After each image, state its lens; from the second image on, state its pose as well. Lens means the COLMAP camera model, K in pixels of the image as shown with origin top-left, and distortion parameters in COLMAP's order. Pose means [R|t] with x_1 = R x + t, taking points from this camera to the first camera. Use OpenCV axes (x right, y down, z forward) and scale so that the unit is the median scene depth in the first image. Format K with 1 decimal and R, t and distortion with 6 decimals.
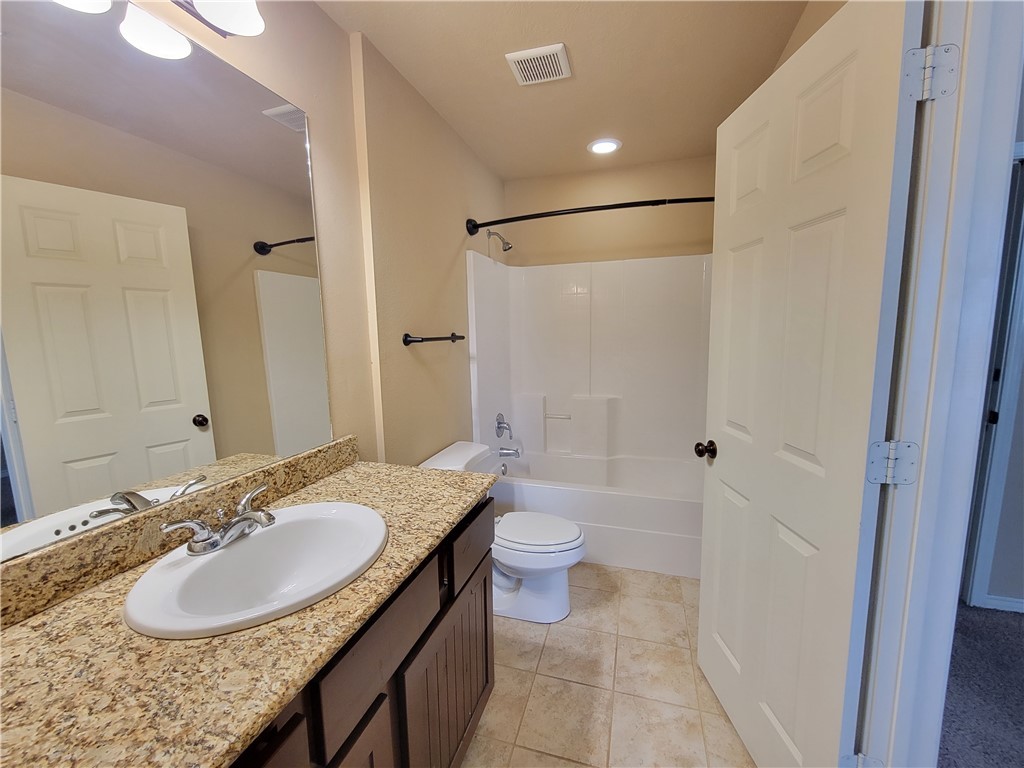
lens RADIAL K [[418.6, 0, 512.6], [0, 418.6, 386.3], [0, 0, 1]] dist [0.000404, 0.000010]
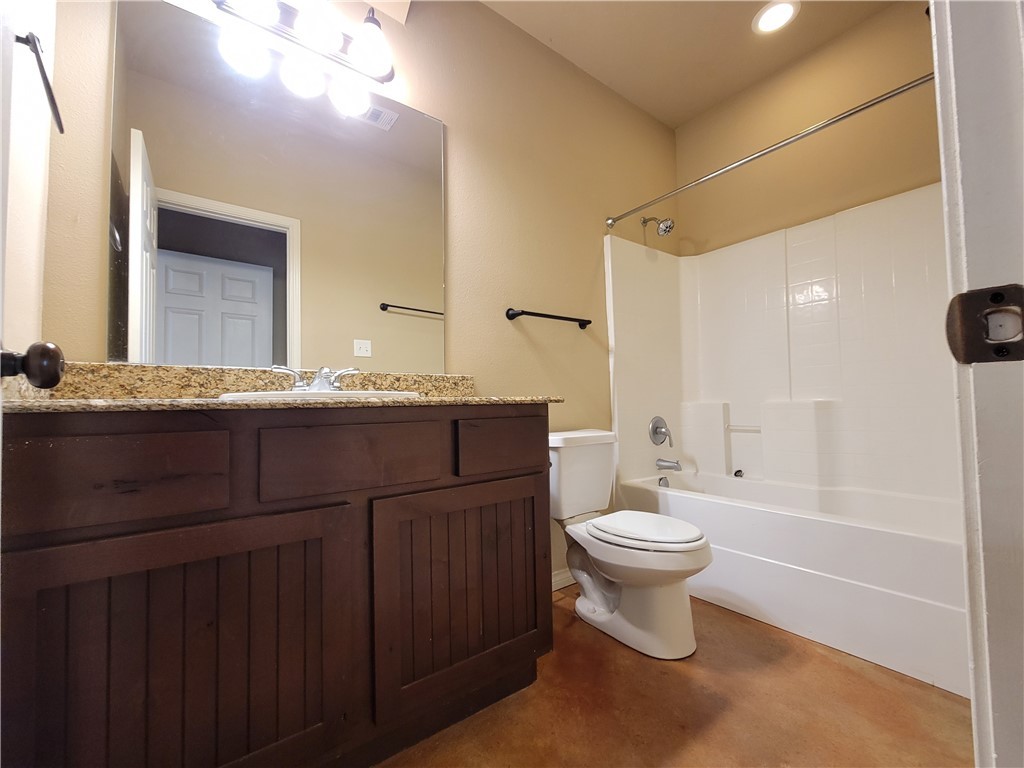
lens RADIAL K [[418.6, 0, 513.0], [0, 418.6, 384.5], [0, 0, 1]] dist [0.000404, 0.000010]
pose [[0.797565, -0.021086, -0.602864, 0.255479], [-0.071137, 0.989128, -0.128708, 0.133713], [0.599024, 0.145539, 0.787394, 0.121303]]
